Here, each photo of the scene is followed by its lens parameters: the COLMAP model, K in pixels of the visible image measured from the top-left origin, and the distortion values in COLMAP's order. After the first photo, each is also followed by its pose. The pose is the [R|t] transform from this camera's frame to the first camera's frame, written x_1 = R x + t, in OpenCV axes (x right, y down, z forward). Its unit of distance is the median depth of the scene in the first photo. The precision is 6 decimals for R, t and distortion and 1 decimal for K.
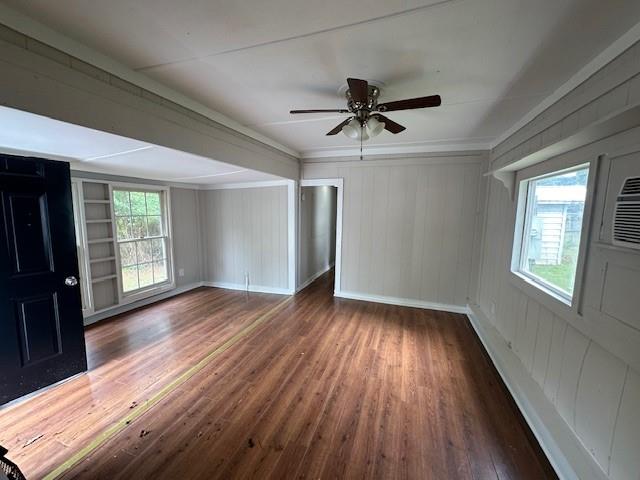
lens RADIAL K [[255.3, 0, 319.3], [0, 255.3, 237.2], [0, 0, 1]] dist [0.000722, 0.000259]
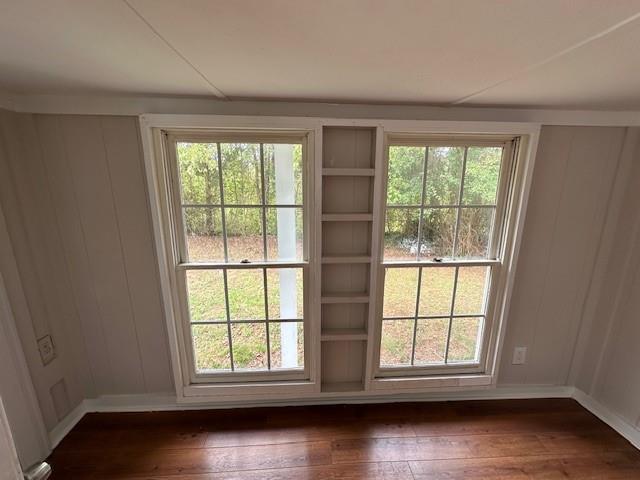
lens RADIAL K [[255.3, 0, 319.3], [0, 255.3, 237.2], [0, 0, 1]] dist [0.000722, 0.000259]
pose [[0.379844, 0.187162, -0.905919, -0.399610], [-0.106074, 0.981671, 0.158336, -0.079840], [0.918949, 0.035951, 0.392734, 0.662213]]
